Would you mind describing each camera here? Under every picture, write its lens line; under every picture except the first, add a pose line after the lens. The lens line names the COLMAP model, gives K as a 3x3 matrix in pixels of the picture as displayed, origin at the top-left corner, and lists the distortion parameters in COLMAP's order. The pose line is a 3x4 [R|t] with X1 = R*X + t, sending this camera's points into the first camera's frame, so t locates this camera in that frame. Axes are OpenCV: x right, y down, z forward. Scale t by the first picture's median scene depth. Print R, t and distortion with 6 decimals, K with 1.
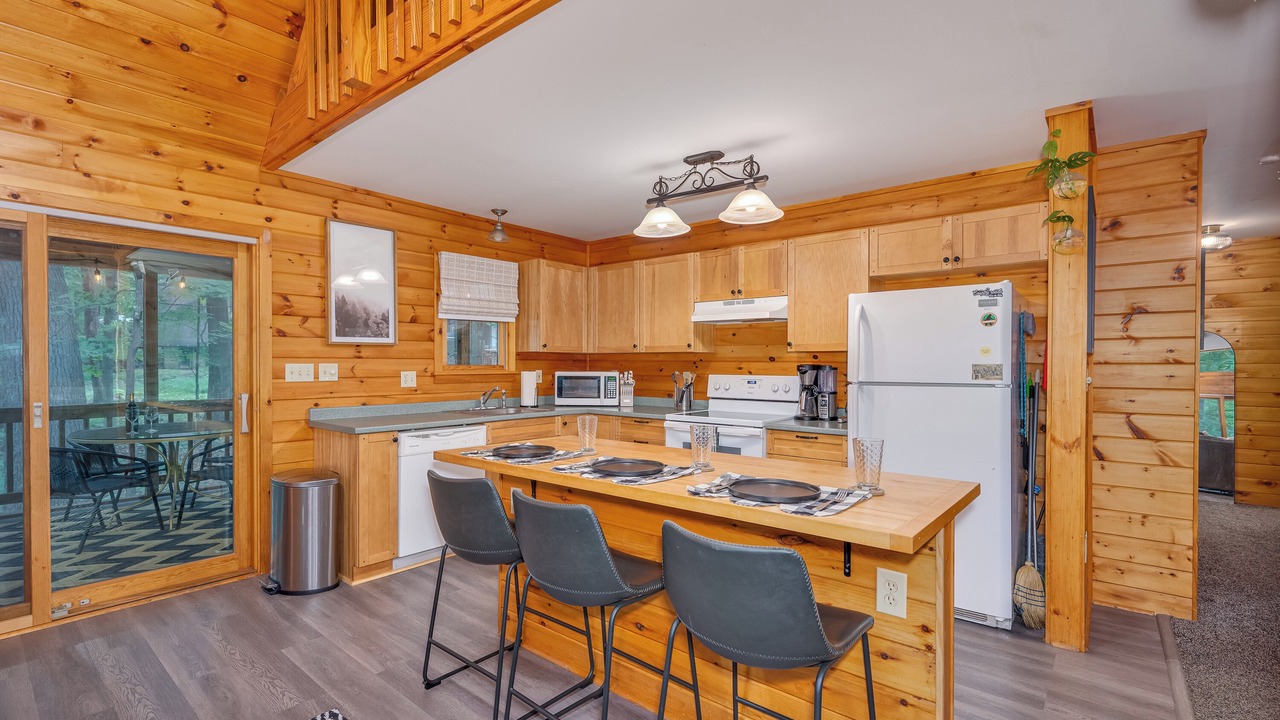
lens RADIAL K [[562.9, 0, 644.8], [0, 562.9, 365.0], [0, 0, 1]] dist [-0.000273, 0.000060]
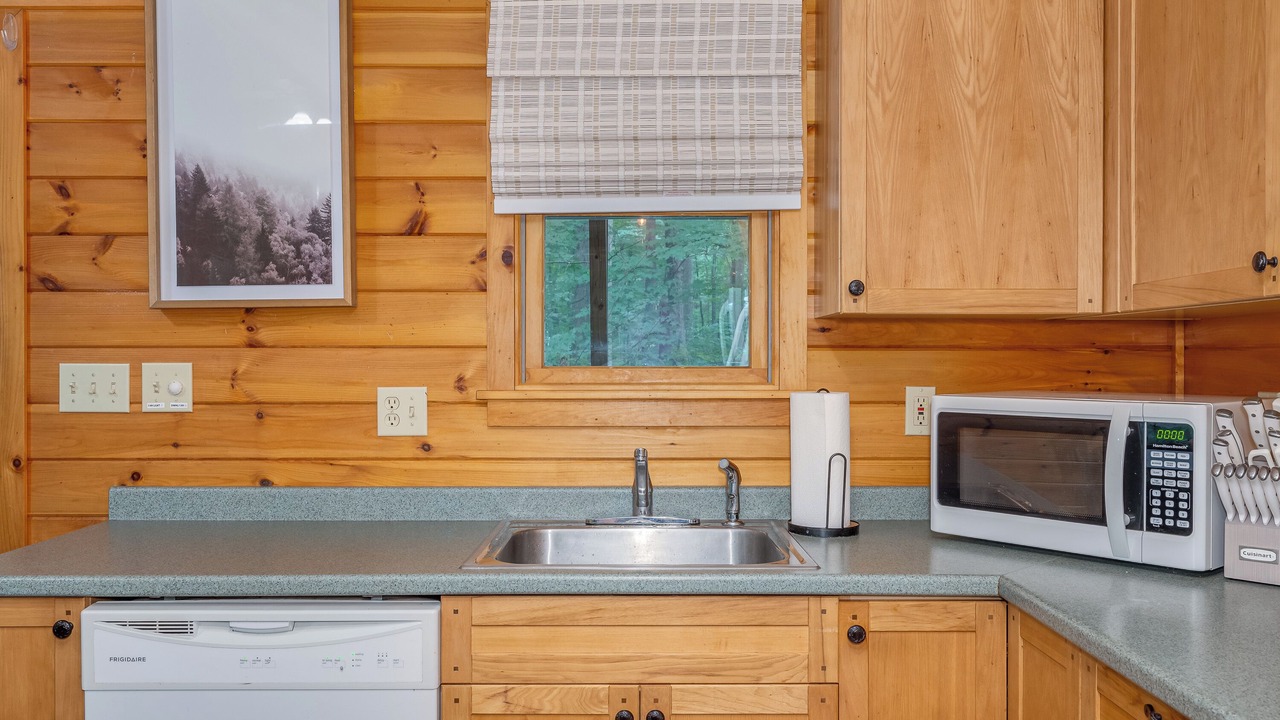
lens RADIAL K [[1050.5, 0, 648.6], [0, 1050.5, 362.5], [0, 0, 1]] dist [0.002385, -0.000434]
pose [[0.641589, -0.002921, -0.767043, 0.133509], [0.000183, 0.999993, -0.003656, -0.000518], [0.767048, 0.002205, 0.641585, 0.753364]]
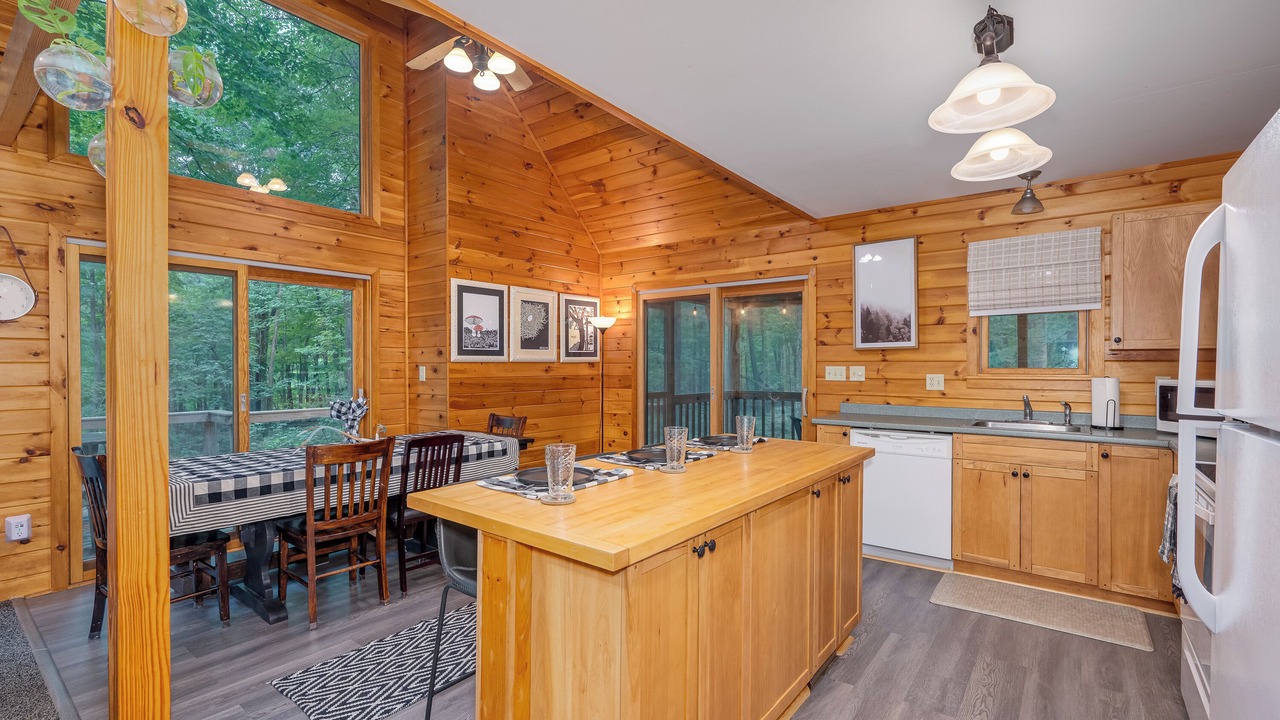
lens RADIAL K [[562.9, 0, 649.6], [0, 562.9, 367.5], [0, 0, 1]] dist [-0.000273, 0.000060]
pose [[0.045257, 0.000930, -0.998975, 0.562280], [-0.004033, 0.999992, 0.000749, 0.000746], [0.998967, 0.003995, 0.045260, 0.475224]]
